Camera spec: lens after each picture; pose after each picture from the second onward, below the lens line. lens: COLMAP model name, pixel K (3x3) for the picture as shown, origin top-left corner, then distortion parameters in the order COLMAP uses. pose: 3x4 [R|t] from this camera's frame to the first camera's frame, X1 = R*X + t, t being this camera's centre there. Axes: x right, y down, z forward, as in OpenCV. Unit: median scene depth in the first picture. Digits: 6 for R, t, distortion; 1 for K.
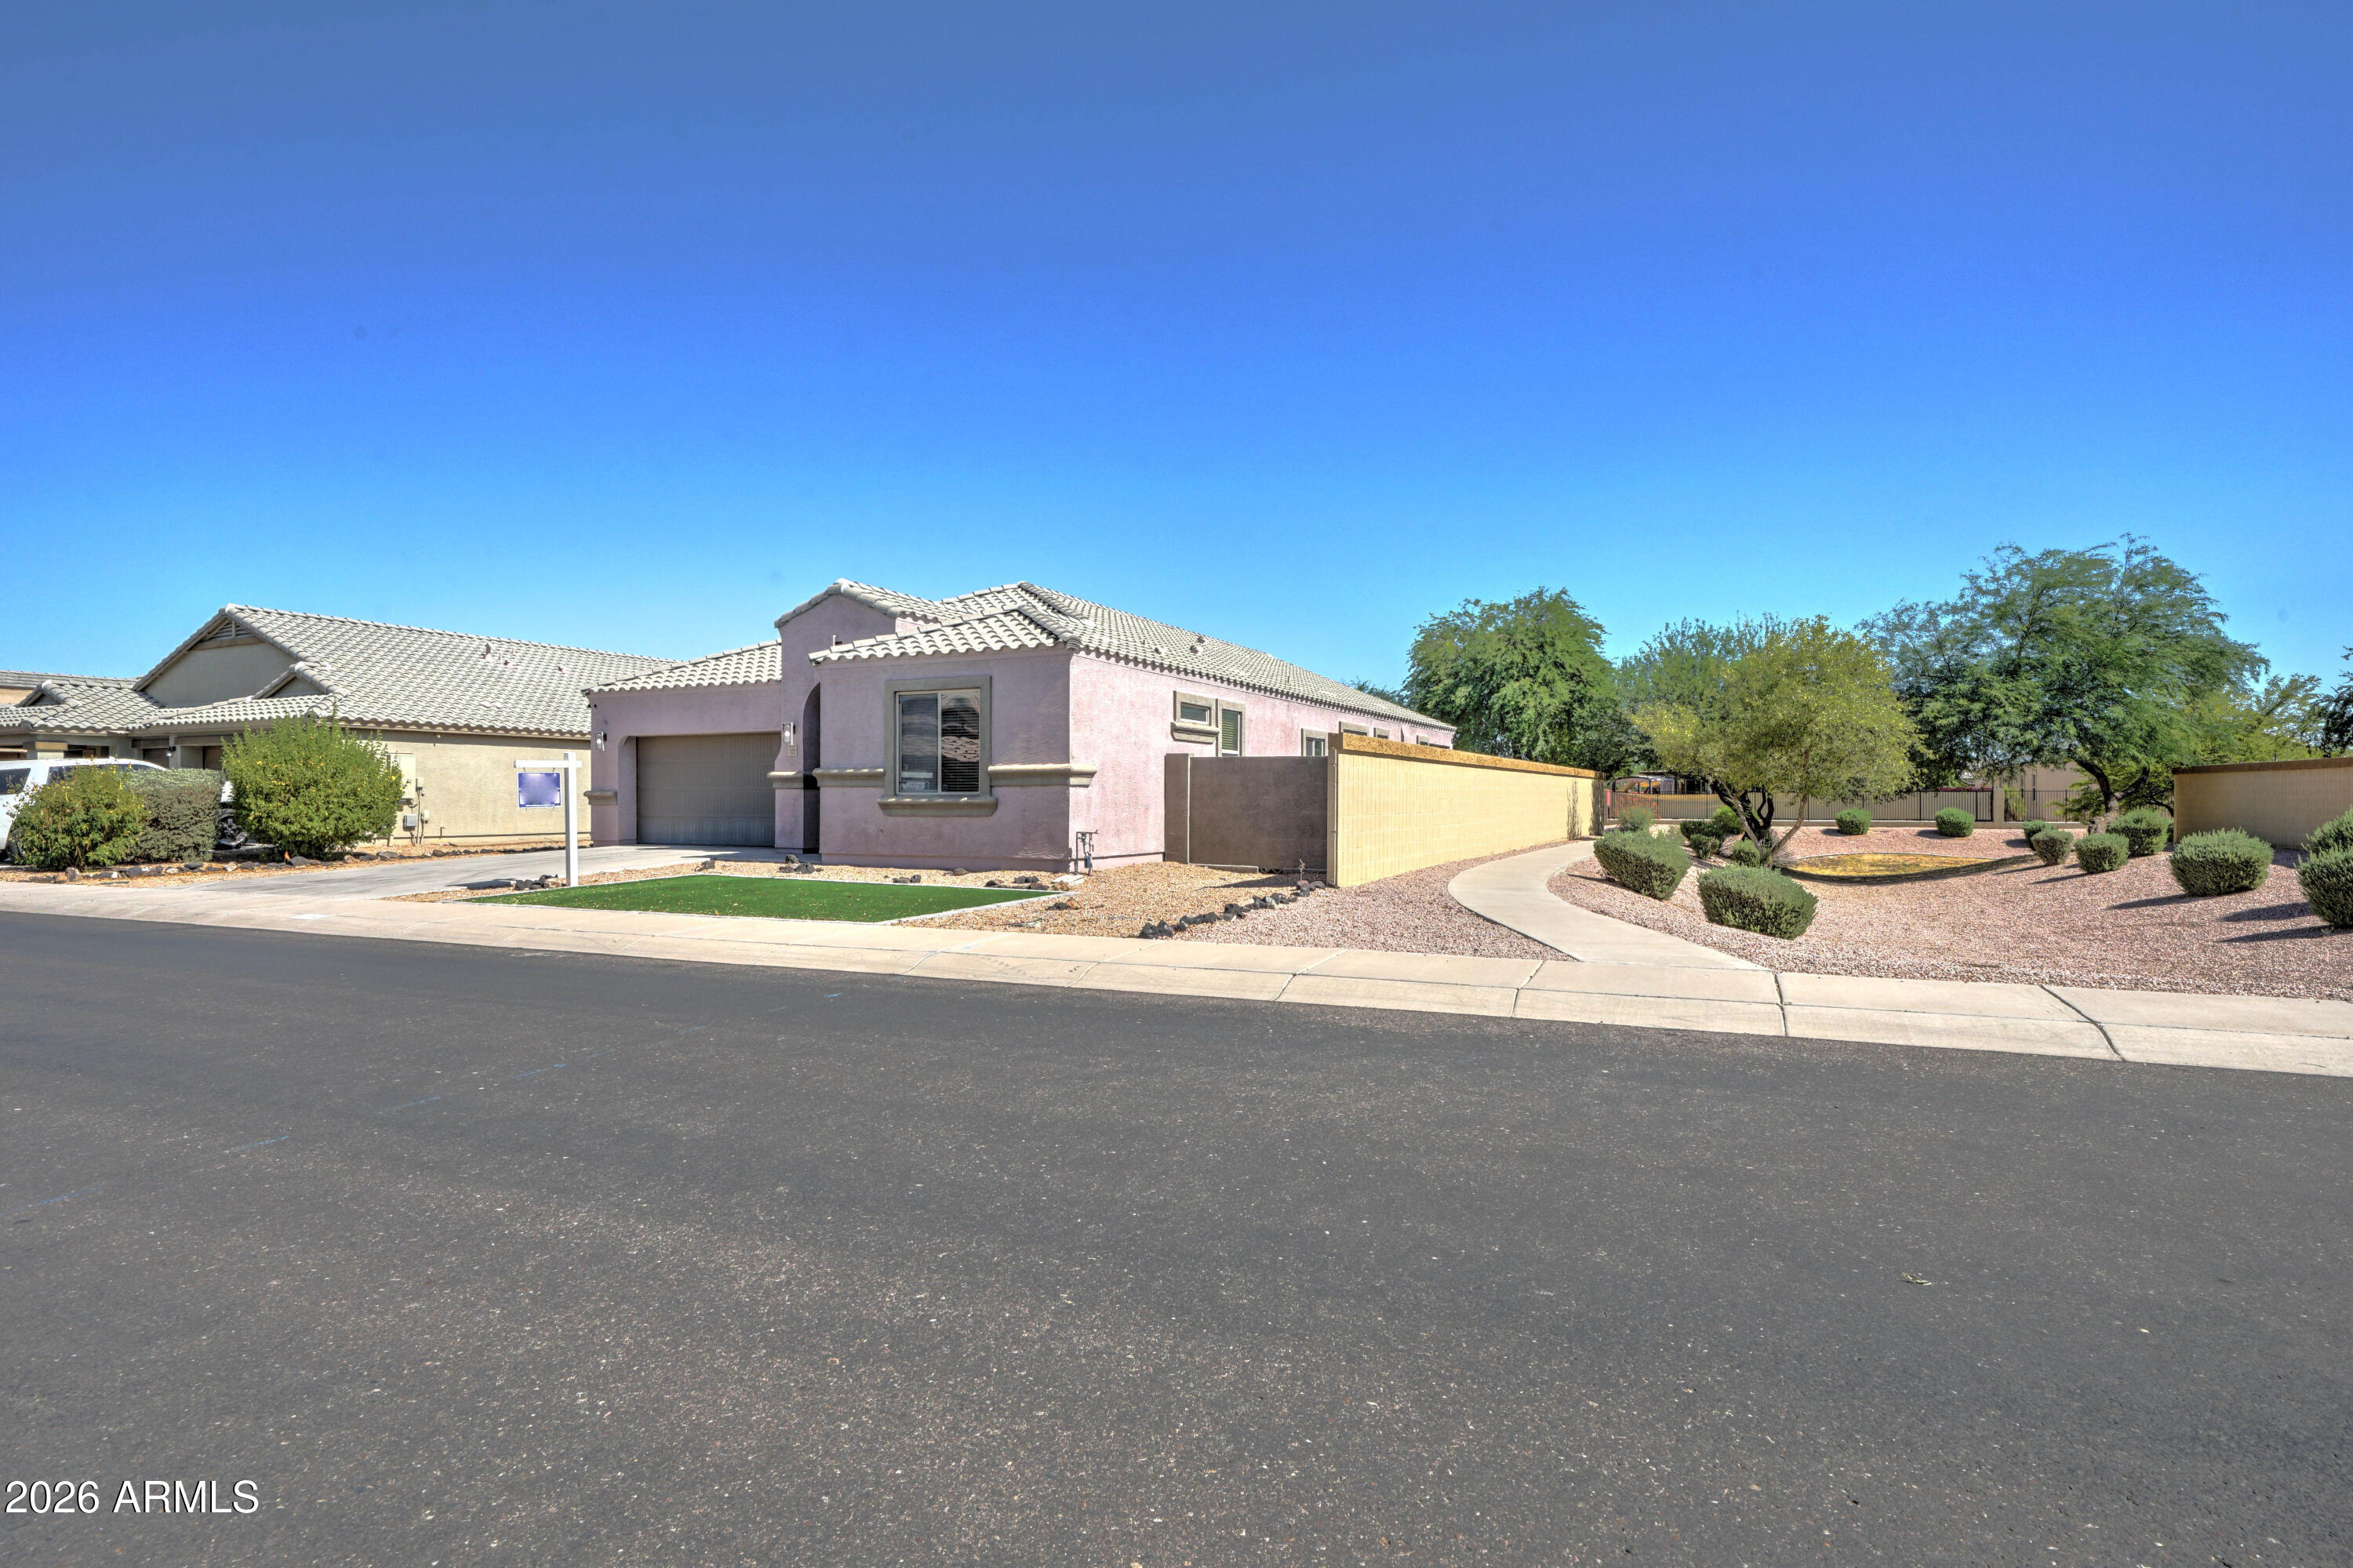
lens RADIAL K [[1221.9, 0, 1175.4], [0, 1221.9, 792.8], [0, 0, 1]] dist [-0.001545, -0.001338]
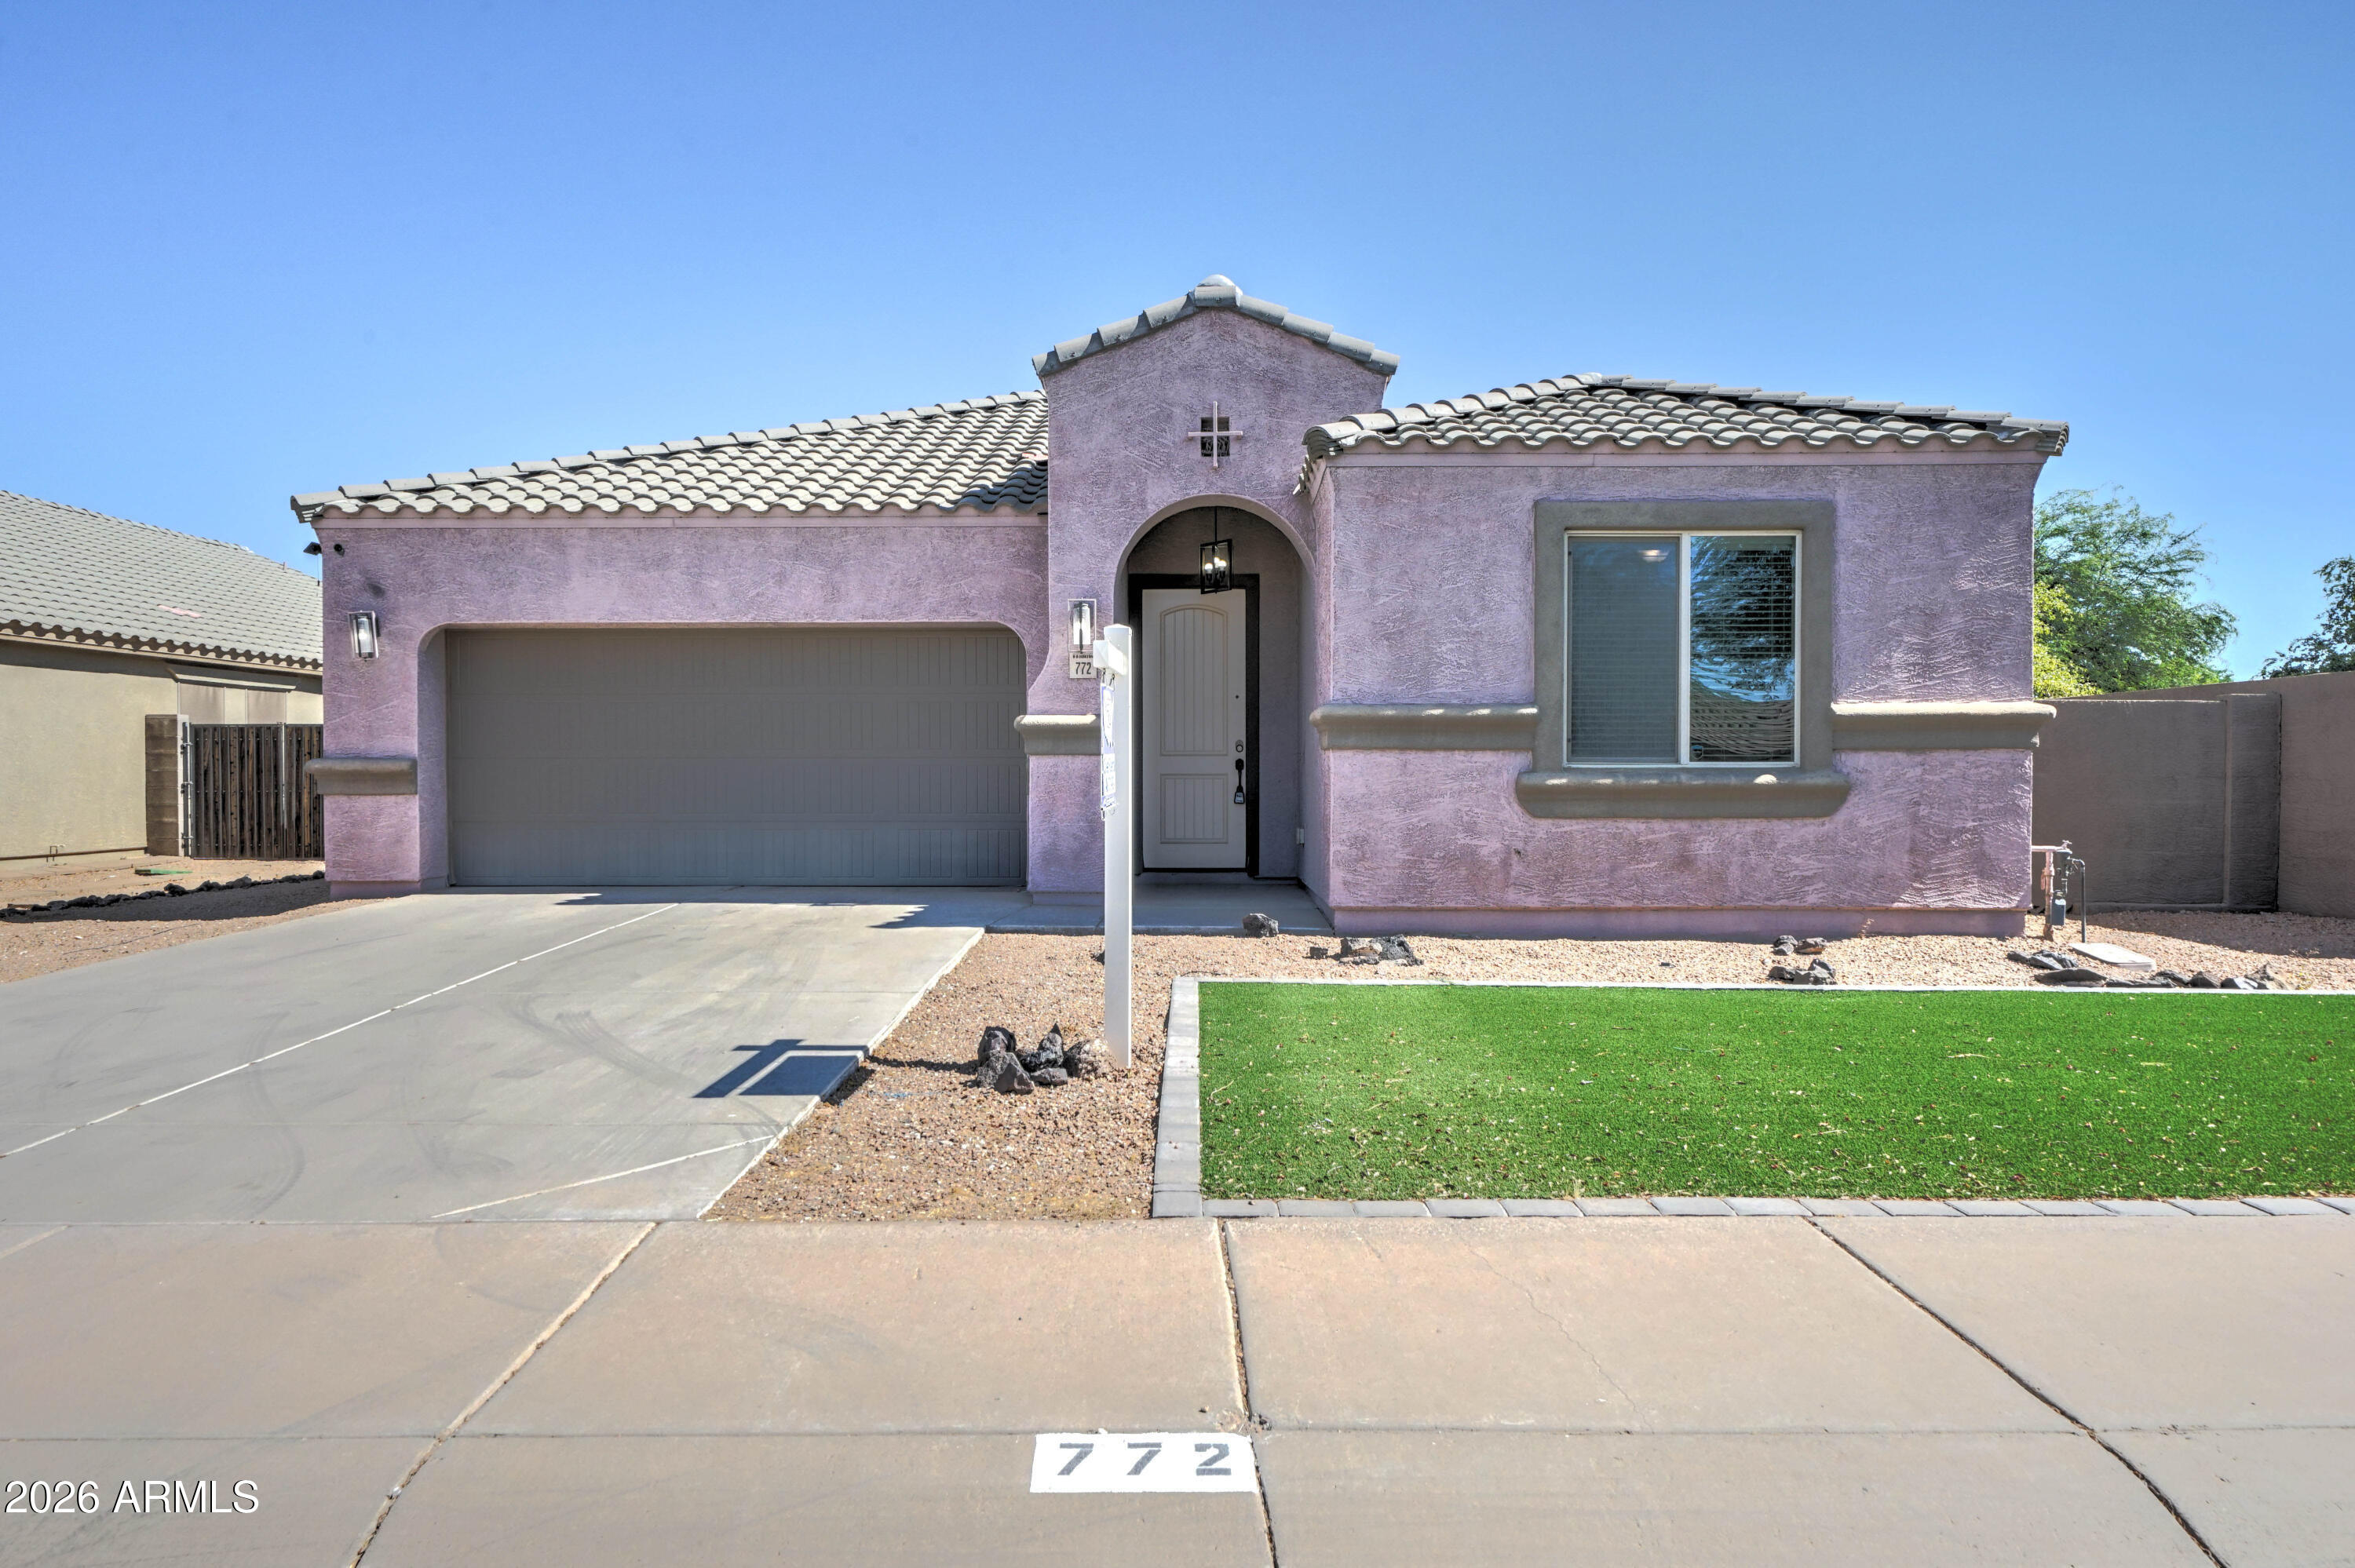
lens RADIAL K [[1475.5, 0, 1176.1], [0, 1475.5, 791.3], [0, 0, 1]] dist [-0.000350, -0.001973]
pose [[0.905272, -0.005272, 0.424799, -0.456147], [-0.001397, 0.999881, 0.015387, 0.001417], [-0.424829, -0.014523, 0.905157, 0.465822]]
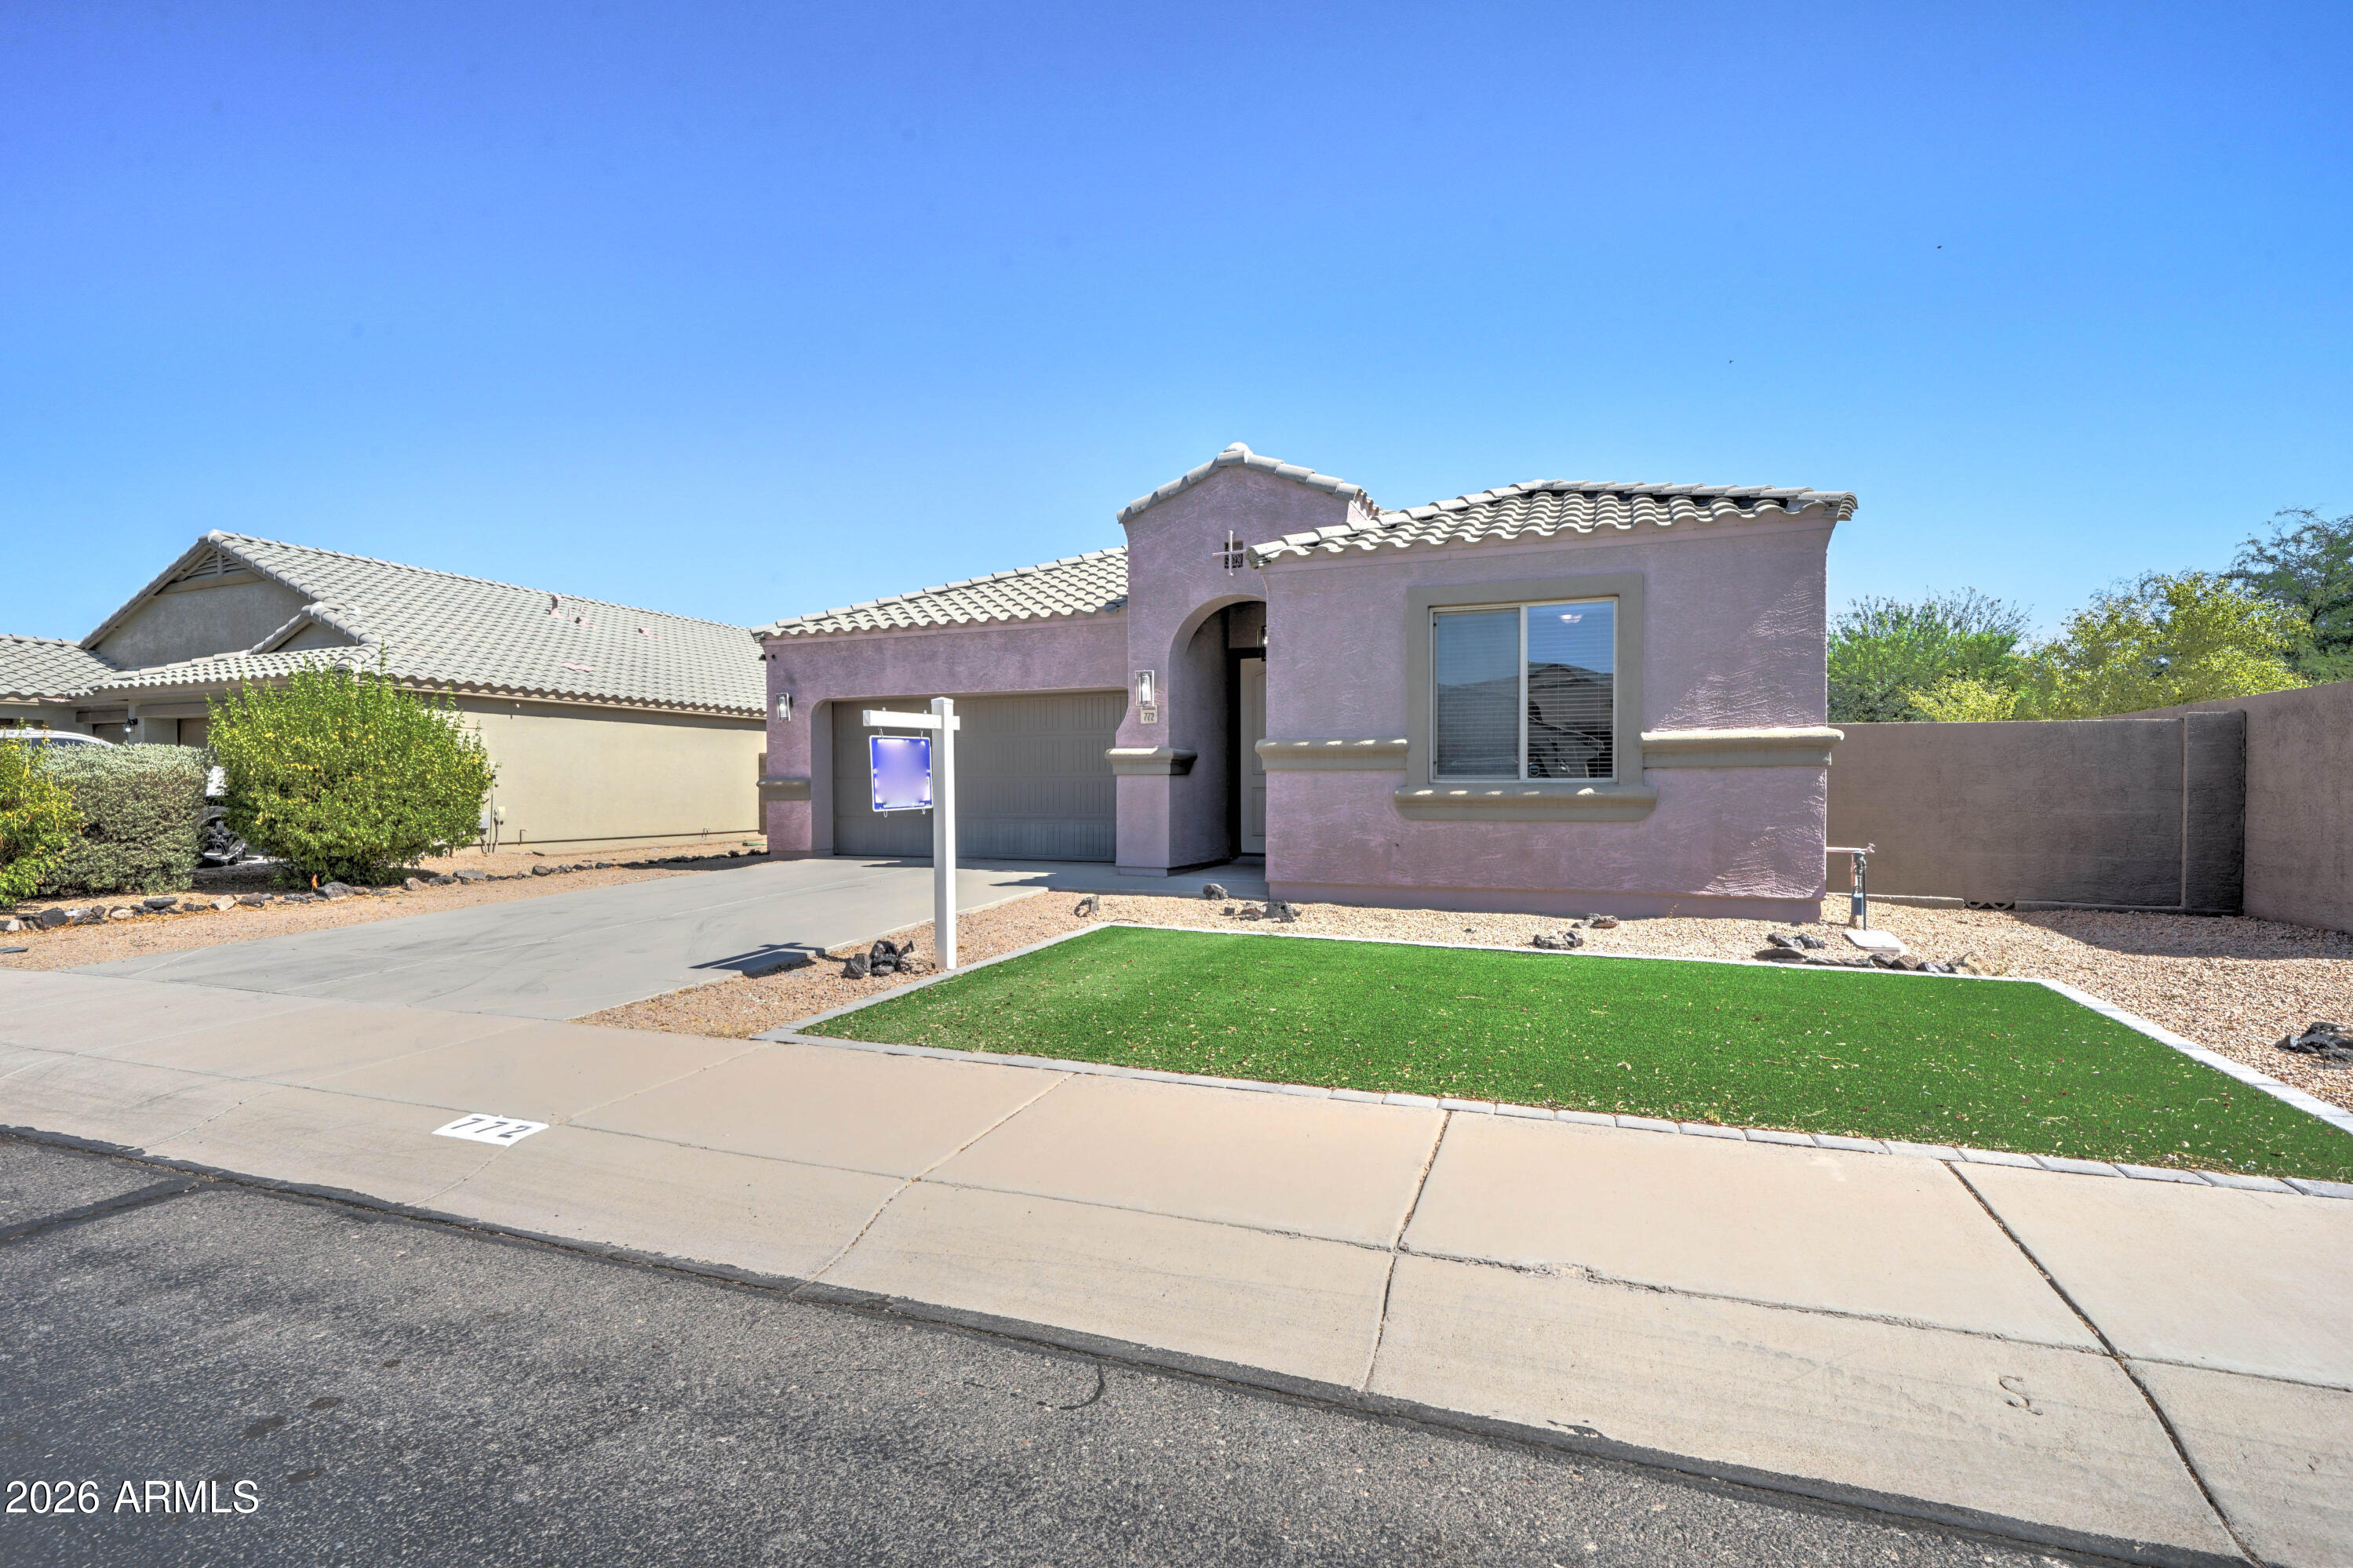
lens RADIAL K [[1086.6, 0, 1168.3], [0, 1086.6, 791.7], [0, 0, 1]] dist [-0.001188, 0.000781]
pose [[0.997914, -0.001833, 0.064537, -0.307471], [0.001271, 0.999961, 0.008754, 0.000564], [-0.064551, -0.008654, 0.997877, 0.388671]]
